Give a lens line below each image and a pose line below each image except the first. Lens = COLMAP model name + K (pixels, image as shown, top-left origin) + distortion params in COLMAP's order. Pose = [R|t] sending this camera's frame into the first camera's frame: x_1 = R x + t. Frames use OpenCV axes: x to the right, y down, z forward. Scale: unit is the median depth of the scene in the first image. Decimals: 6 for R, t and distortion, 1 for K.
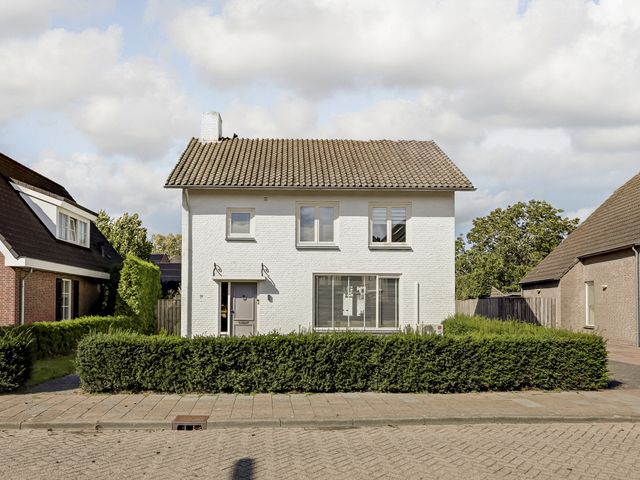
lens RADIAL K [[456.6, 0, 315.8], [0, 456.6, 286.9], [0, 0, 1]] dist [0.001447, 0.001119]
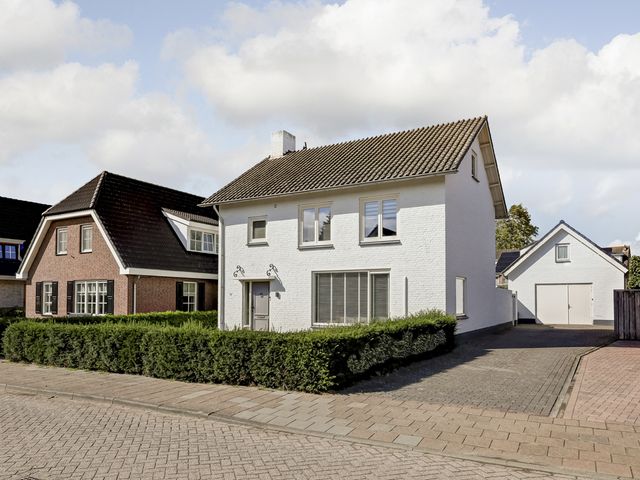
lens RADIAL K [[456.6, 0, 315.8], [0, 456.6, 286.9], [0, 0, 1]] dist [0.001447, 0.001119]
pose [[0.860280, -0.018774, -0.509476, 0.537689], [0.022928, 0.999735, 0.001875, 0.003870], [0.509306, -0.013294, 0.860483, 0.093383]]
